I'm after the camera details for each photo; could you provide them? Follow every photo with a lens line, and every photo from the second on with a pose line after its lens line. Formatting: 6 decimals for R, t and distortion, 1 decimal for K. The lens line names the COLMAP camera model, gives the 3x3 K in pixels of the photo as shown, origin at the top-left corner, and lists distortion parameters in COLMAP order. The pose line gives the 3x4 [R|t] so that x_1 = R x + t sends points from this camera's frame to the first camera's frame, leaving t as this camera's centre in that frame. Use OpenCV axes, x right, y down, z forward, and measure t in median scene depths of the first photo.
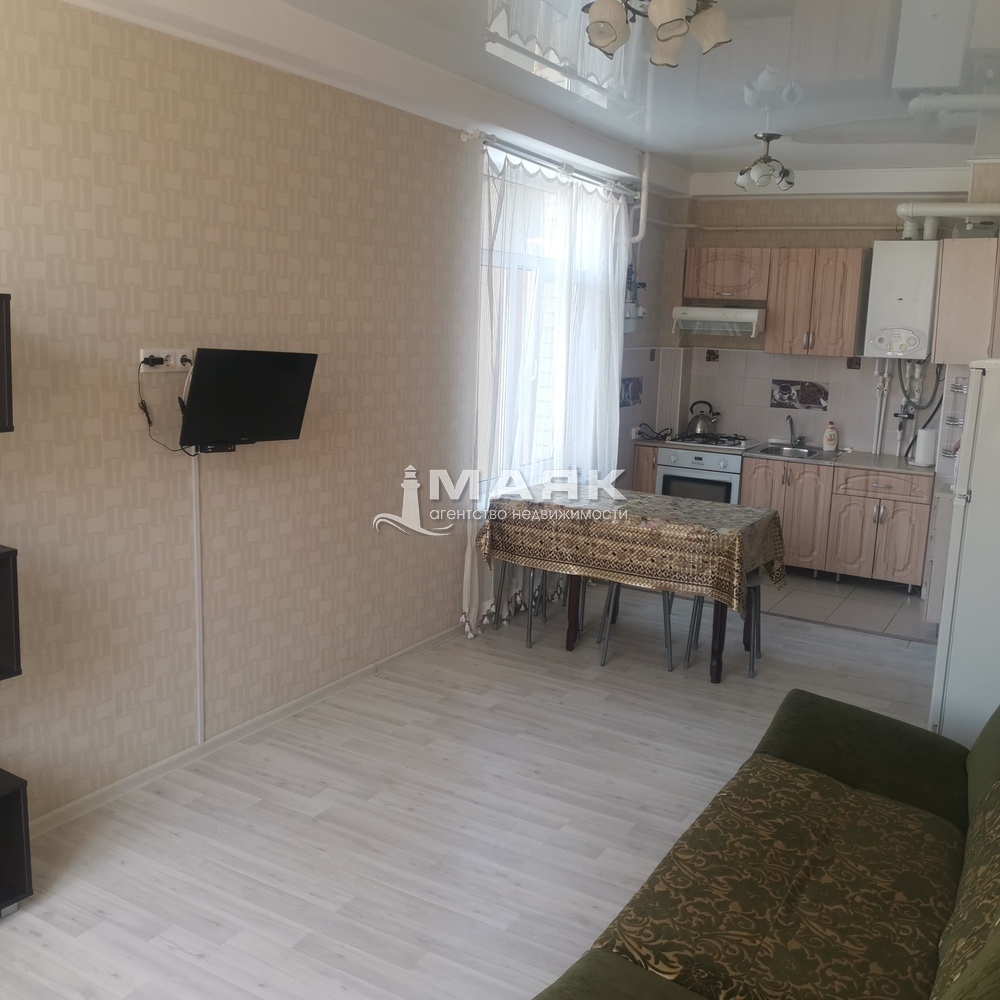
lens RADIAL K [[1014.6, 0, 501.0], [0, 1014.6, 501.1], [0, 0, 1]] dist [0.107109, -0.275587]
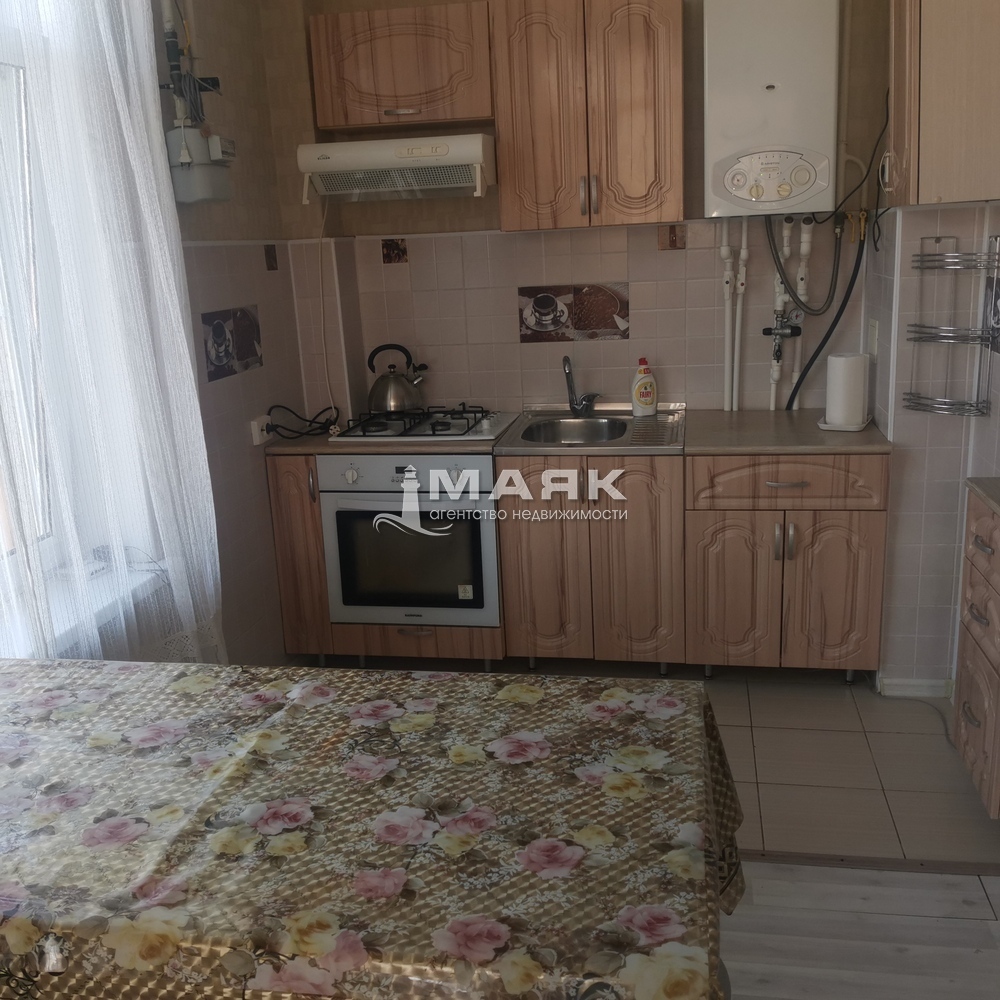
lens RADIAL K [[1014.6, 0, 501.0], [0, 1014.6, 501.1], [0, 0, 1]] dist [0.107109, -0.275587]
pose [[0.942486, -0.159254, 0.293867, 0.095089], [0.140960, 0.986567, 0.082560, -0.059120], [-0.303068, -0.036388, 0.952274, 0.532328]]
